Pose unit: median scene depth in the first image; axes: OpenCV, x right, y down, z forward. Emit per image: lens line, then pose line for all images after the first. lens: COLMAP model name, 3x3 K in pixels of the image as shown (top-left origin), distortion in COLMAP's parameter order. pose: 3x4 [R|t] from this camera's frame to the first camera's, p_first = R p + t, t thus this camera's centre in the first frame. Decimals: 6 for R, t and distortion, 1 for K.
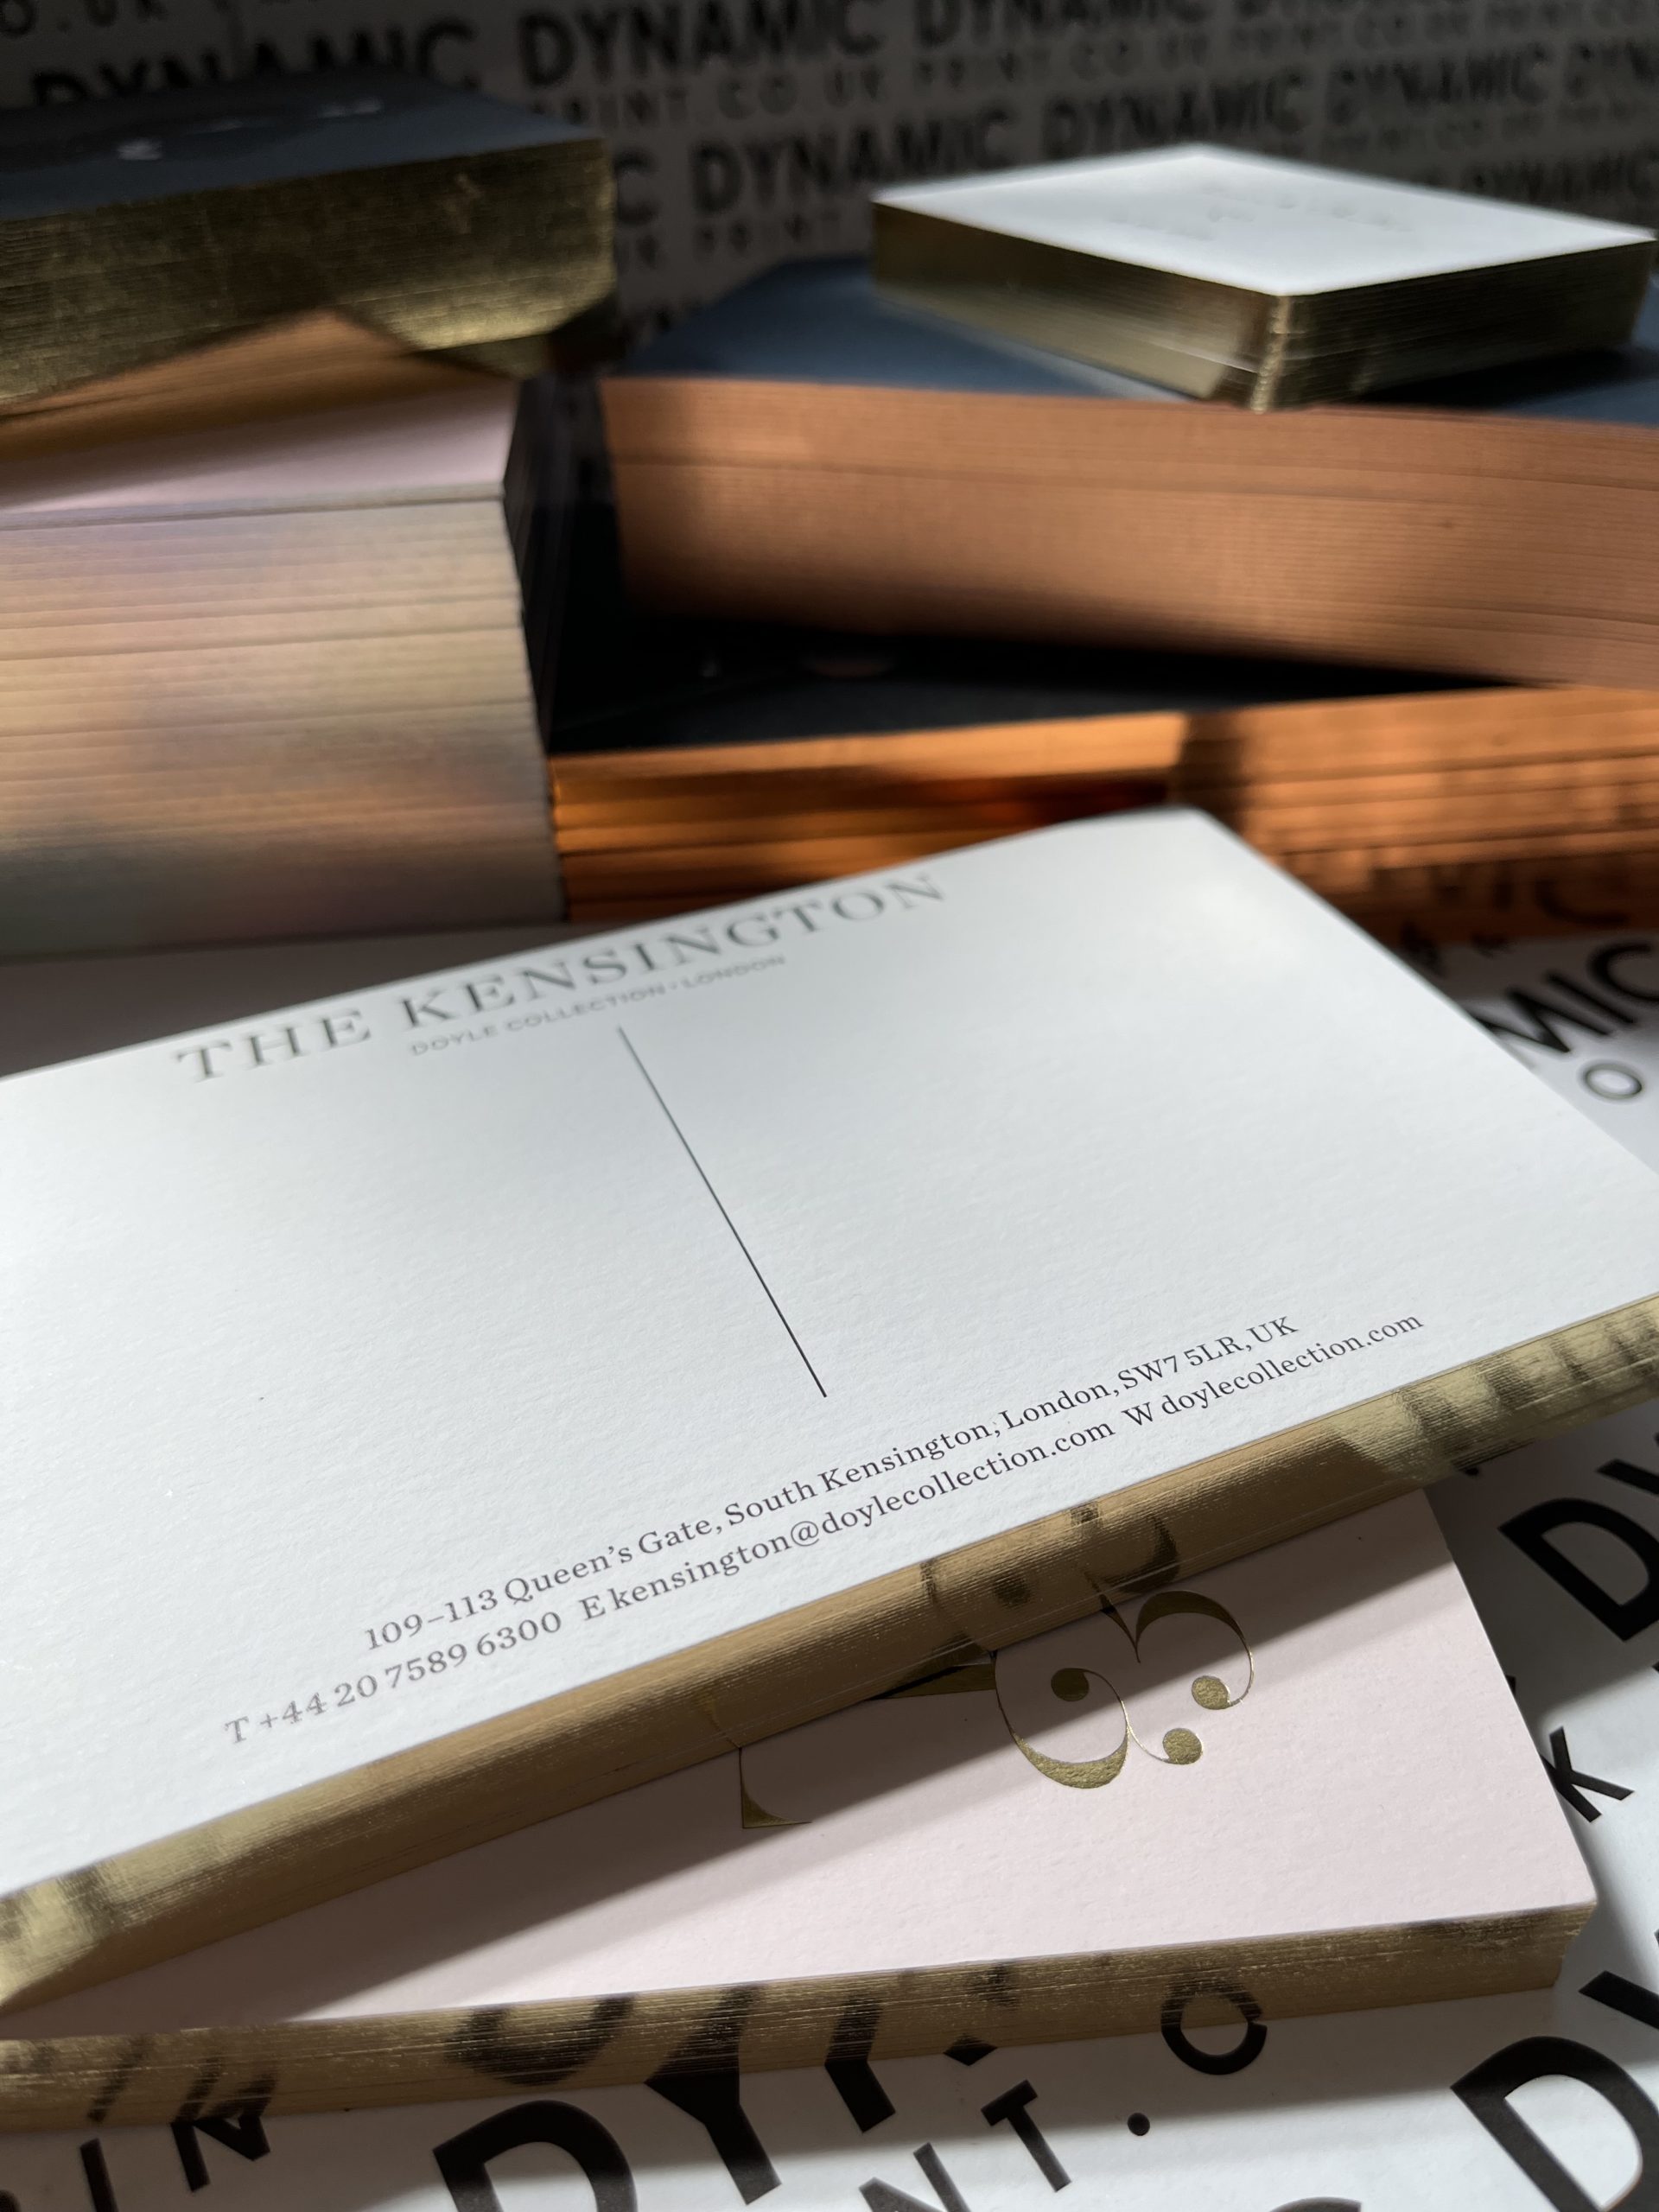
lens RADIAL K [[1678.7, 0, 828.4], [0, 1678.7, 1097.7], [0, 0, 1]] dist [-0.042696, 0.000800]
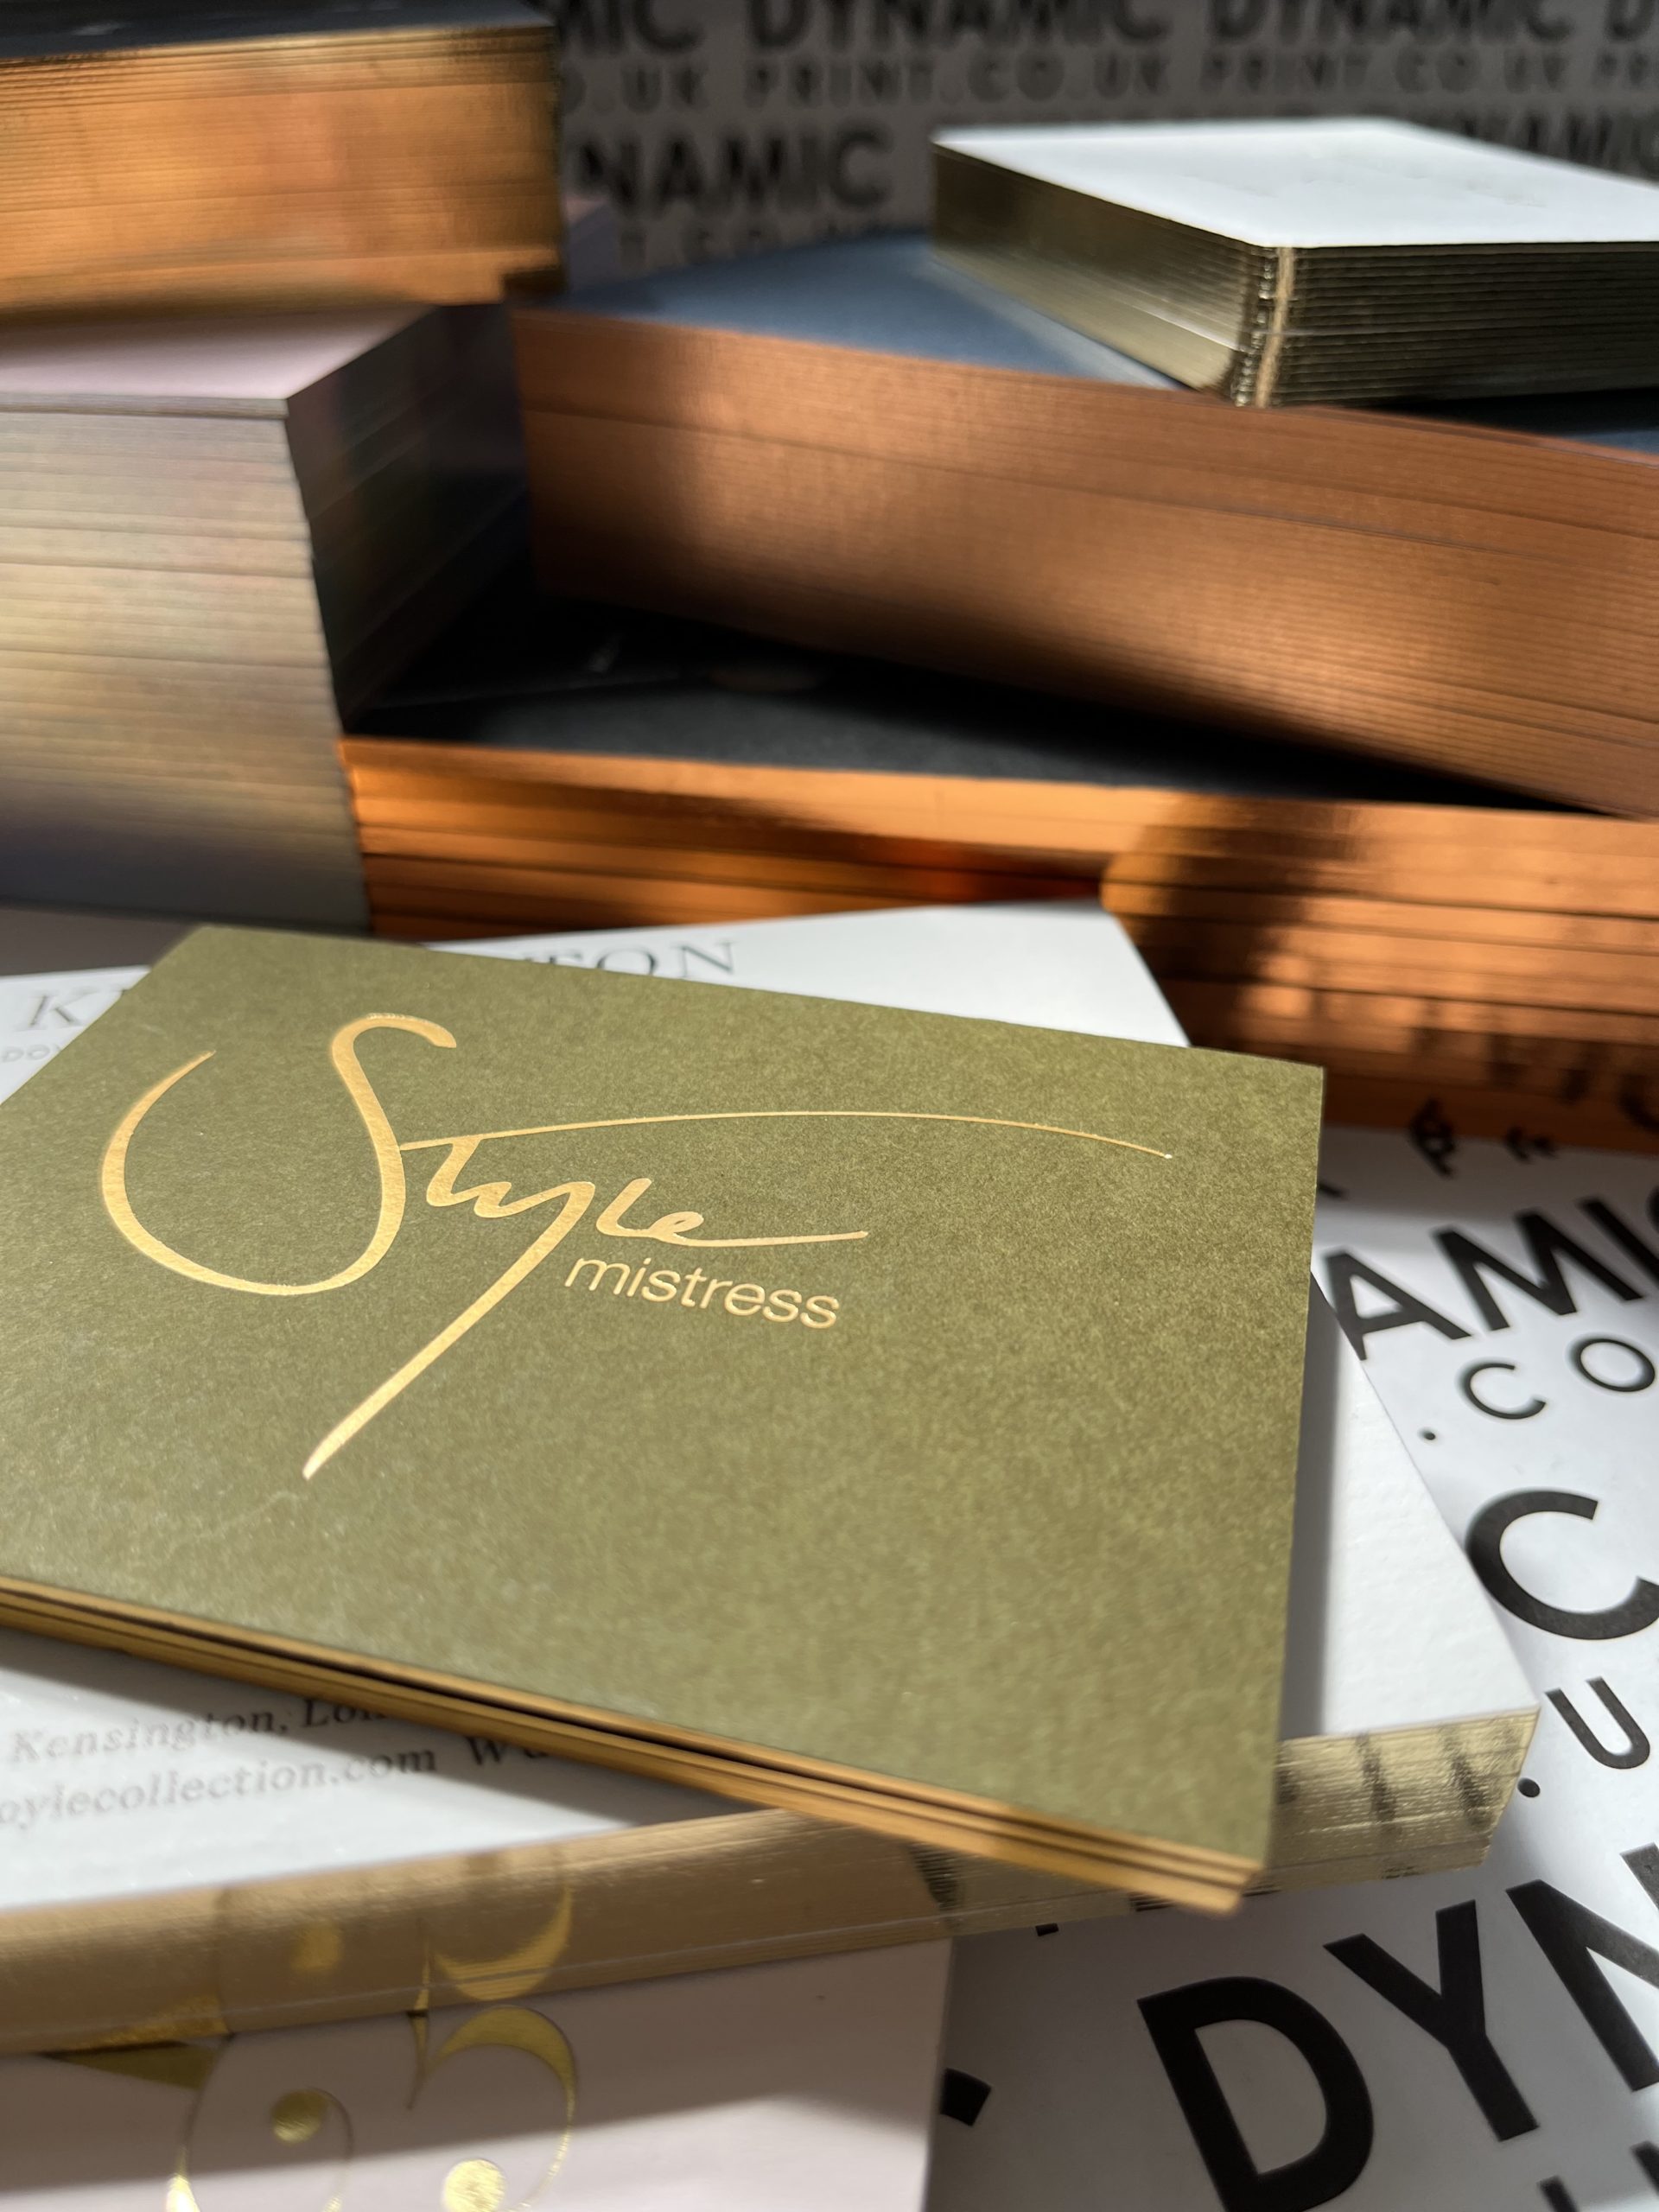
lens RADIAL K [[1678.7, 0, 829.4], [0, 1678.7, 1121.6], [0, 0, 1]] dist [-0.042696, 0.000800]
pose [[0.968603, 0.172140, -0.179378, 0.242257], [-0.174002, 0.984730, 0.005424, -0.056870], [0.177573, 0.025958, 0.983765, 0.209997]]
